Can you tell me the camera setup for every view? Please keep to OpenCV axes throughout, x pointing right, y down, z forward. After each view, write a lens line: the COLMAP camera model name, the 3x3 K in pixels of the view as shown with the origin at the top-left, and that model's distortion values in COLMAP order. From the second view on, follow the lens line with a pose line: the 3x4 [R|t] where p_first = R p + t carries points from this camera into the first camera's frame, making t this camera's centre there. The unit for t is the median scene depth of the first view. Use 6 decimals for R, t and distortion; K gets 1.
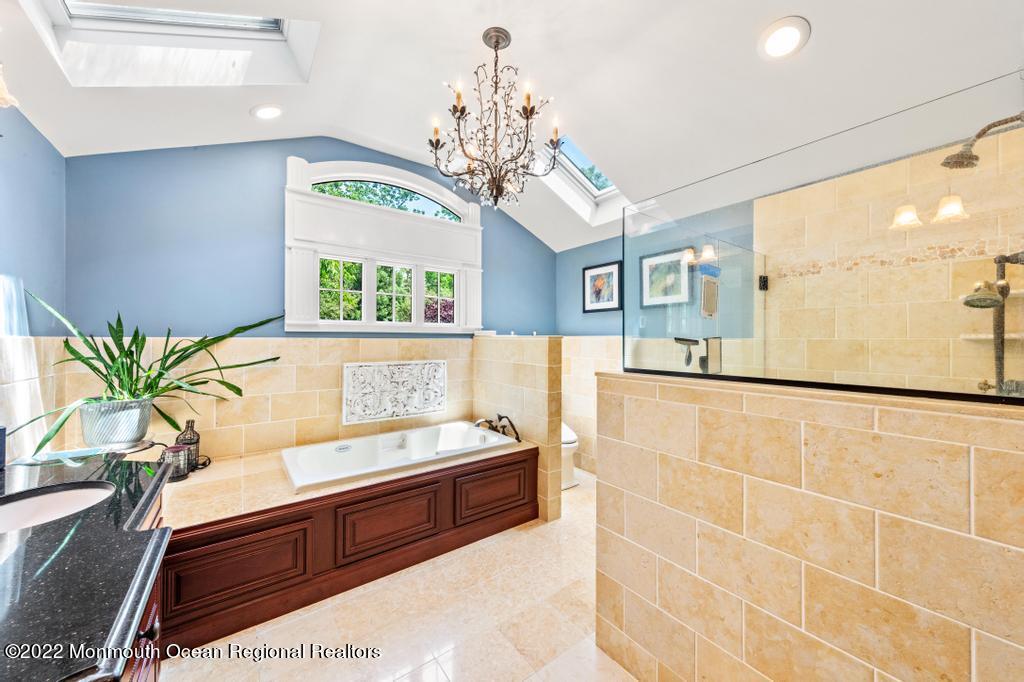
lens RADIAL K [[363.9, 0, 511.7], [0, 363.9, 338.8], [0, 0, 1]] dist [-0.002259, 0.000053]
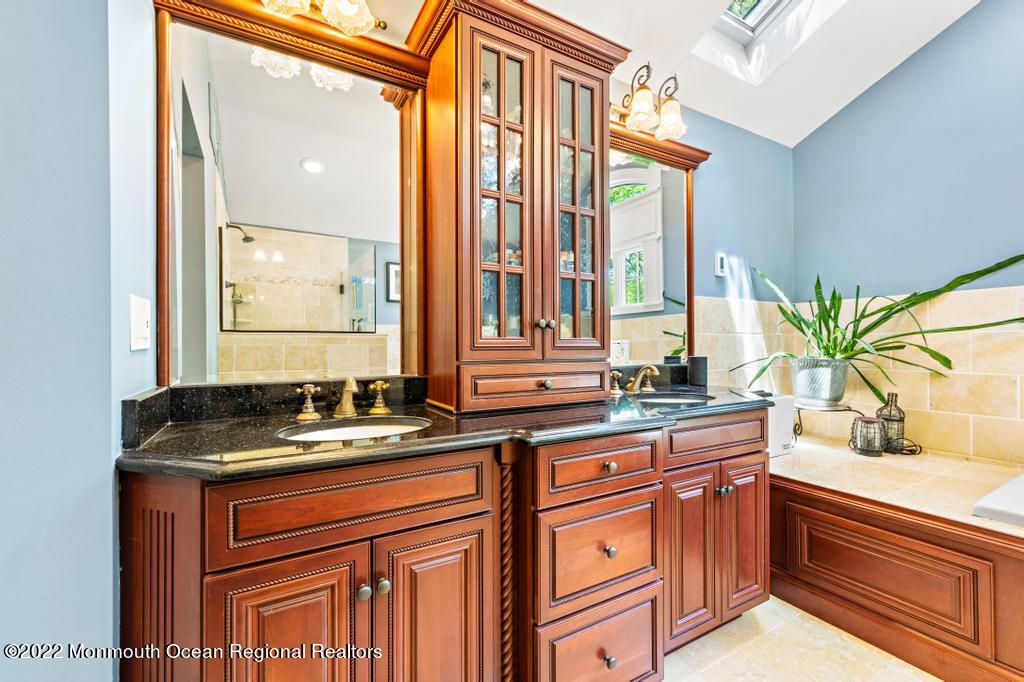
lens RADIAL K [[435.2, 0, 511.9], [0, 435.2, 339.3], [0, 0, 1]] dist [0.000611, 0.000109]
pose [[-0.121211, -0.005954, -0.992609, 0.184584], [0.010801, 0.999915, -0.007316, 0.079447], [0.992568, -0.011608, -0.121136, 0.200177]]
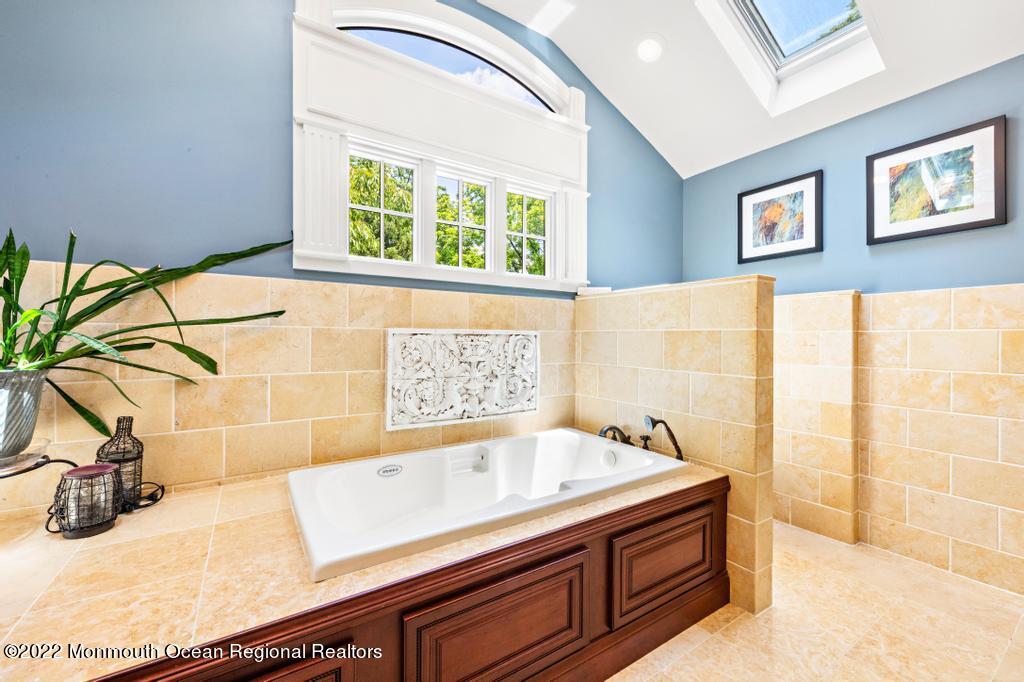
lens RADIAL K [[404.9, 0, 510.3], [0, 404.9, 341.6], [0, 0, 1]] dist [0.000835, -0.000522]
pose [[0.997515, 0.001991, -0.070432, -0.220103], [-0.001309, 0.999952, 0.009728, 0.085911], [0.070448, -0.009612, 0.997469, 0.357899]]
